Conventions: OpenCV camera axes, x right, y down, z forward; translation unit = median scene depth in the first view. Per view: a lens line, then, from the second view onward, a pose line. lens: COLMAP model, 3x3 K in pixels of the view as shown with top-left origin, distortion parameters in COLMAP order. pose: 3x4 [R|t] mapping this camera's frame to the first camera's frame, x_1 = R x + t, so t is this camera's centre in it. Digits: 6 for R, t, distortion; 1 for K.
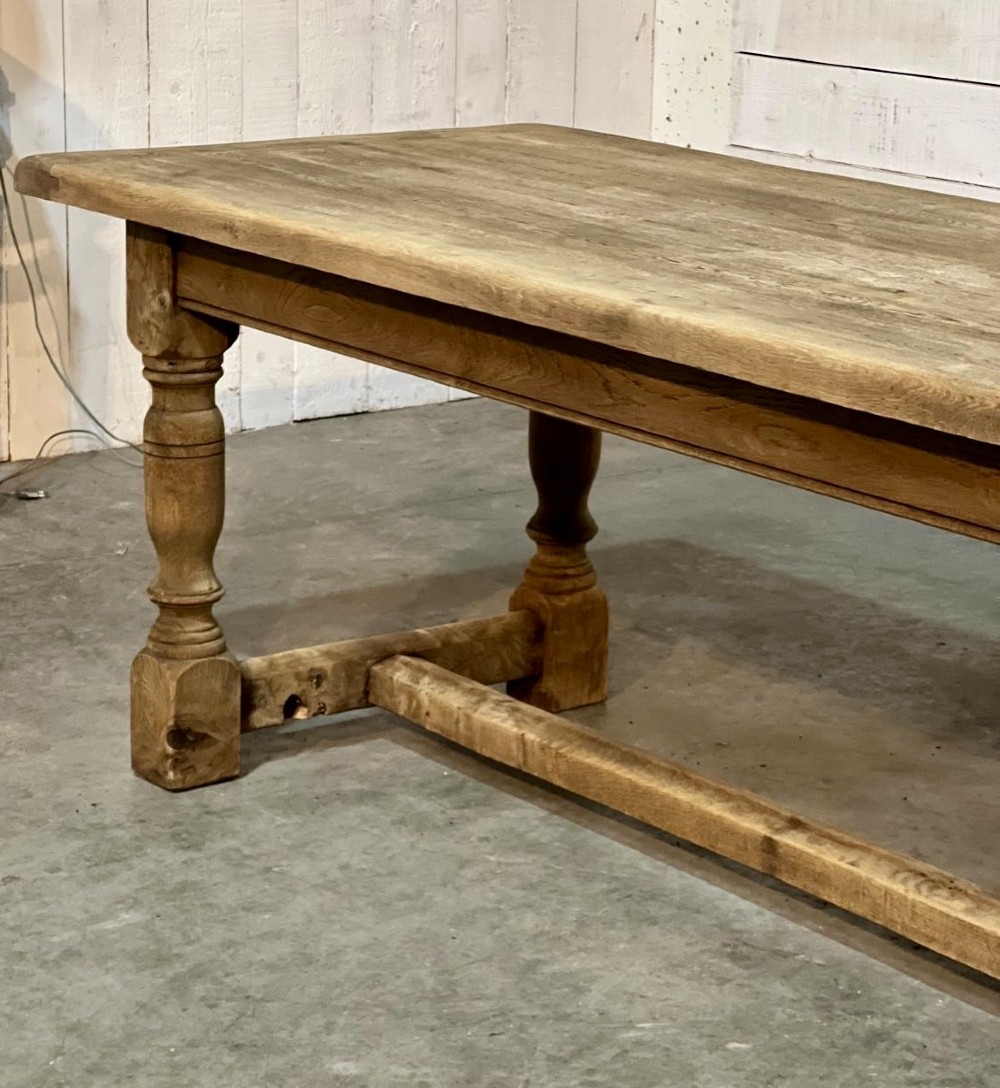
lens RADIAL K [[3156.4, 0, 496.6], [0, 3156.4, 506.4], [0, 0, 1]] dist [0.185610, 0.000000]
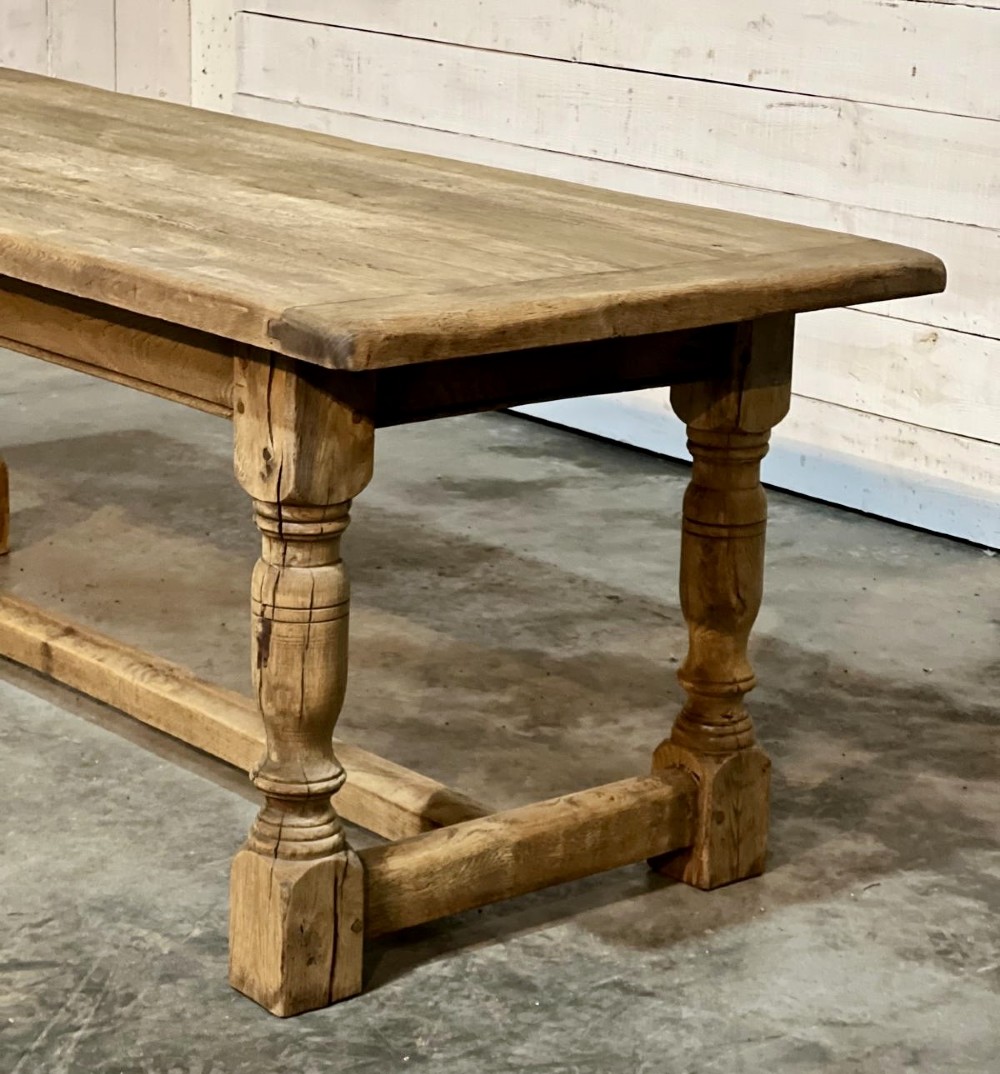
lens RADIAL K [[2968.8, 0, 501.9], [0, 2968.8, 544.3], [0, 0, 1]] dist [0.243698, 0.000000]
pose [[0.999227, -0.005658, 0.038898, 0.194150], [0.004763, 0.999723, 0.023061, 0.037182], [-0.039017, -0.022858, 0.998977, -0.130966]]
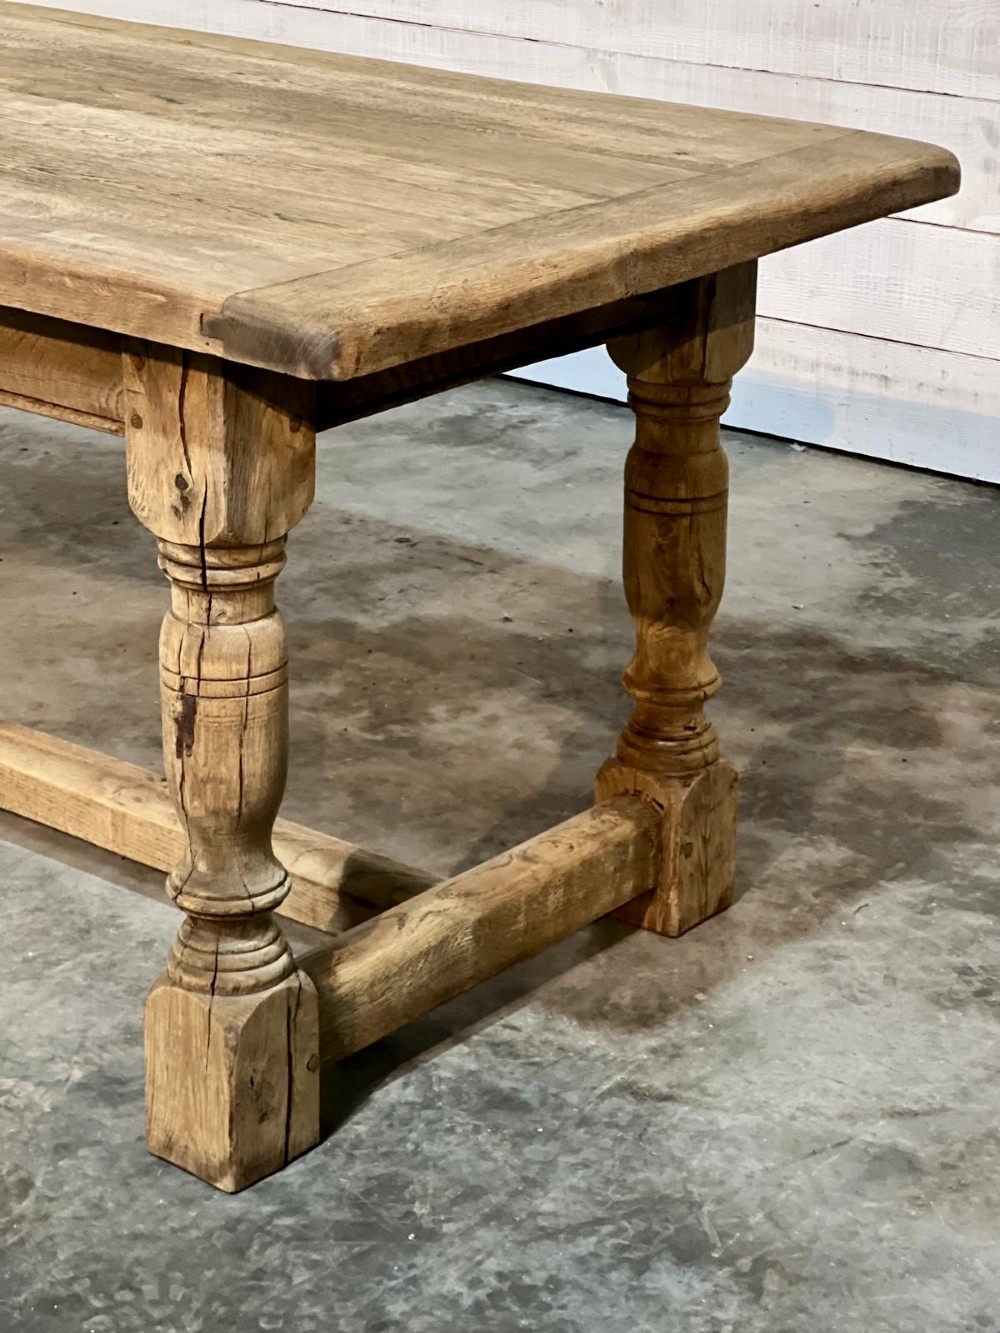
lens RADIAL K [[2986.3, 0, 514.3], [0, 2986.3, 631.2], [0, 0, 1]] dist [0.227239, 0.000000]
pose [[0.972360, -0.093644, 0.213887, 0.099668], [0.068084, 0.989956, 0.123903, -0.007507], [-0.223341, -0.105916, 0.968969, 0.058476]]
